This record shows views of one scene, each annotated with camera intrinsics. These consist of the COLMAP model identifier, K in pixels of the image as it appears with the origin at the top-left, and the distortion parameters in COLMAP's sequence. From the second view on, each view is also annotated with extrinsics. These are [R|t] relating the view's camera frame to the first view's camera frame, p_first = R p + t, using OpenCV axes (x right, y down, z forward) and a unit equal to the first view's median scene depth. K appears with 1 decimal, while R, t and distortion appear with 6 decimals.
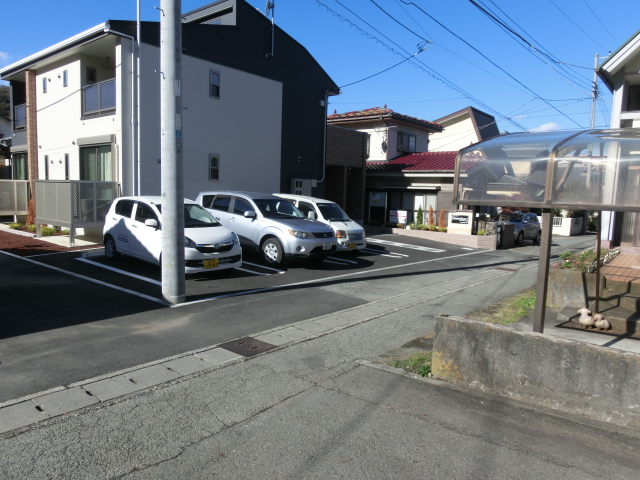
lens RADIAL K [[463.1, 0, 320.7], [0, 463.1, 241.4], [0, 0, 1]] dist [-0.019569, -0.001613]
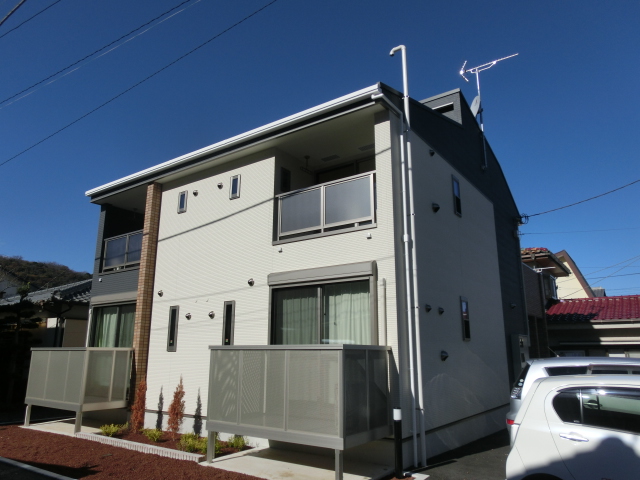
lens RADIAL K [[463.1, 0, 319.5], [0, 463.1, 238.8], [0, 0, 1]] dist [-0.019569, -0.001613]
pose [[0.996992, -0.012262, 0.076533, -0.473147], [0.037665, 0.939629, -0.340117, -0.056089], [-0.067742, 0.341976, 0.937264, 0.388427]]
